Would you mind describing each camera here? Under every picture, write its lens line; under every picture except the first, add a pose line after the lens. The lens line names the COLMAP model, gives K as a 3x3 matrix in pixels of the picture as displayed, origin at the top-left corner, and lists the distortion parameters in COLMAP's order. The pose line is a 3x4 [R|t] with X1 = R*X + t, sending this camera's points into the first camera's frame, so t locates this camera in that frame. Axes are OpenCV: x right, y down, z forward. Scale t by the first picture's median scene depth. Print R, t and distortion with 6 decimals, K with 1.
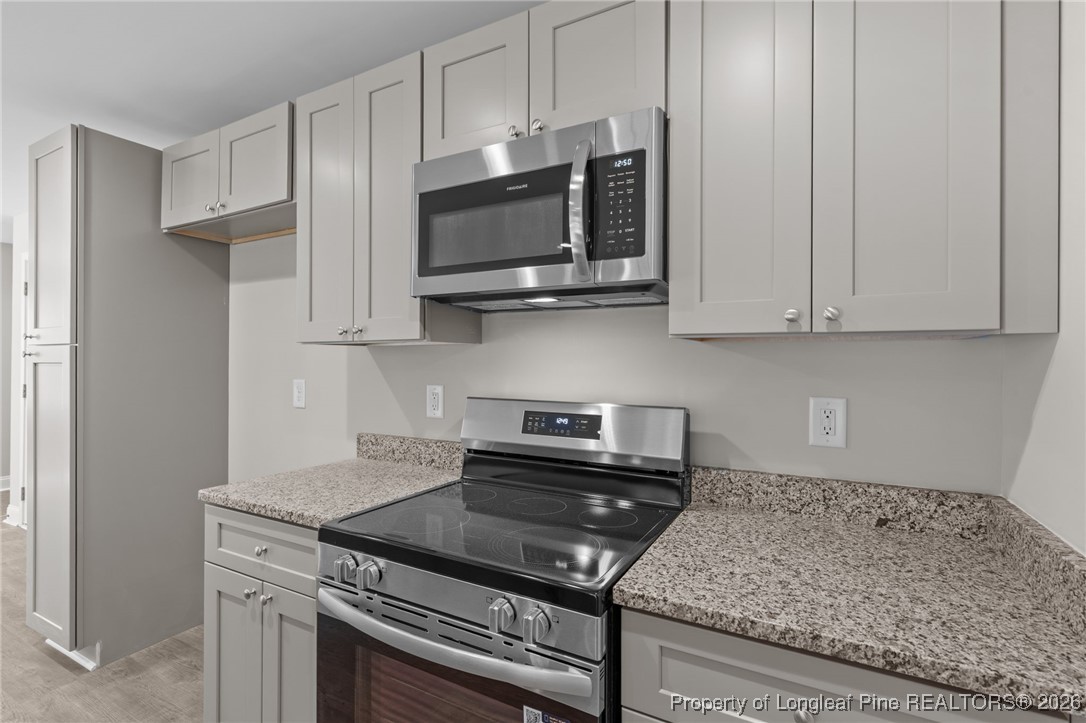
lens RADIAL K [[506.2, 0, 542.4], [0, 506.2, 356.3], [0, 0, 1]] dist [-0.009291, 0.002518]
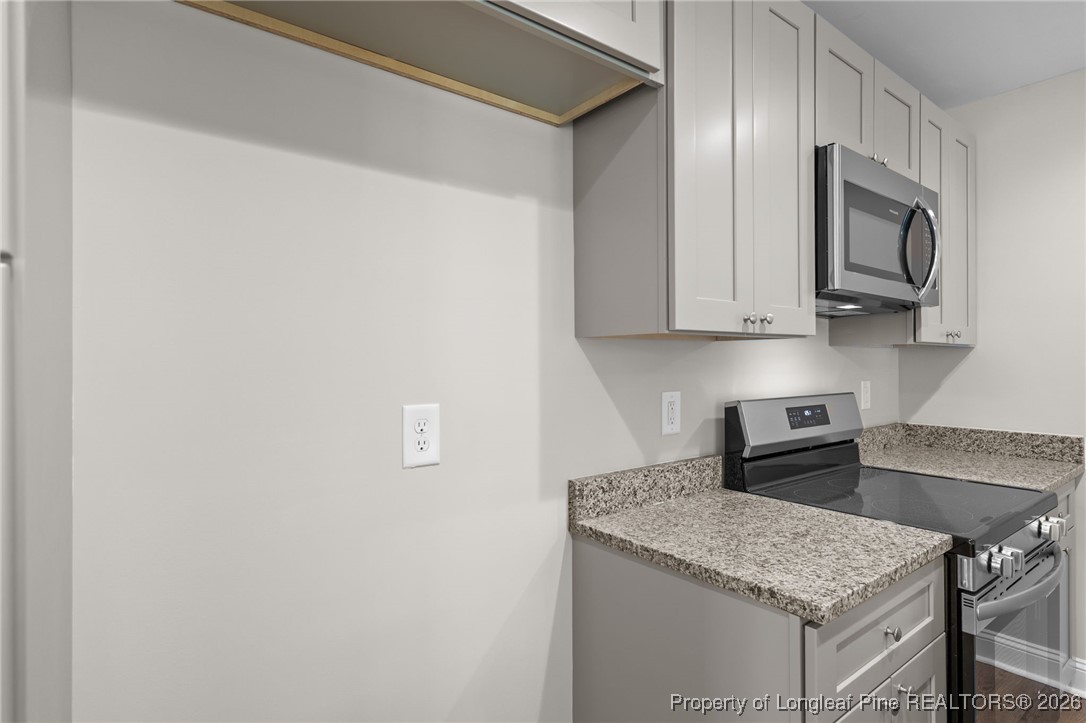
lens RADIAL K [[548.7, 0, 542.2], [0, 548.7, 361.8], [0, 0, 1]] dist [0.003621, 0.000158]
pose [[0.405395, -0.001289, 0.914141, -1.531104], [-0.001456, 0.999997, 0.002056, 0.013668], [-0.914140, -0.002165, 0.405392, 1.211567]]
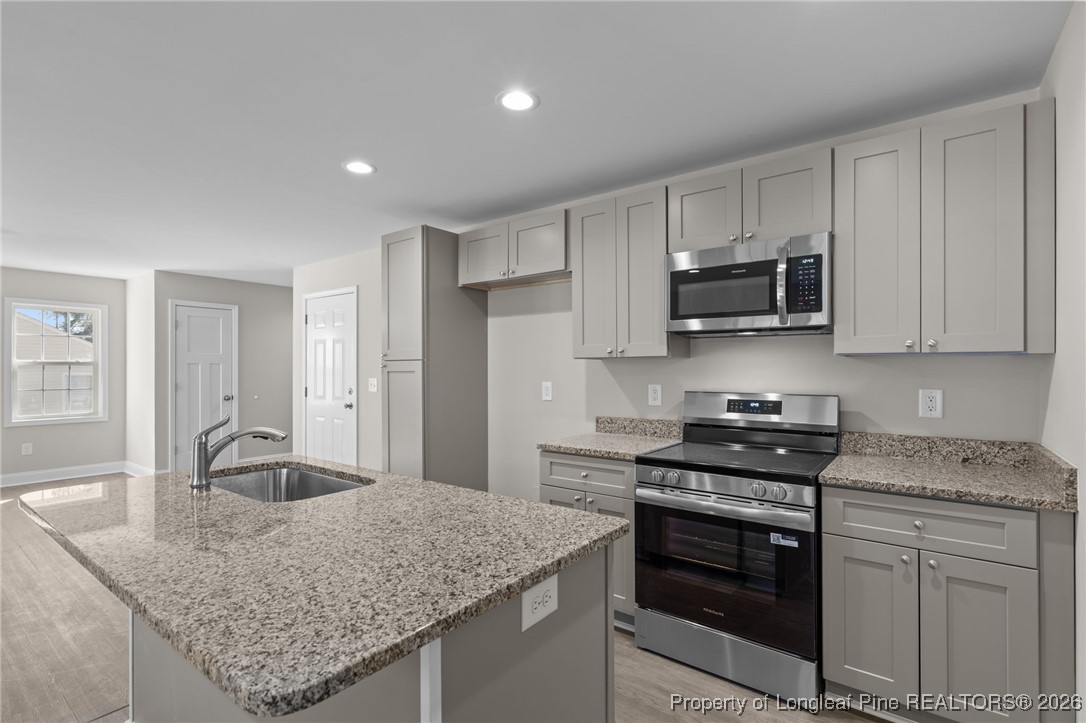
lens RADIAL K [[506.2, 0, 540.3], [0, 506.2, 366.6], [0, 0, 1]] dist [-0.009291, 0.002518]
pose [[0.988440, -0.005042, -0.151532, -0.468836], [0.005434, 0.999983, 0.002170, -0.005561], [0.151518, -0.002968, 0.988450, -0.860272]]
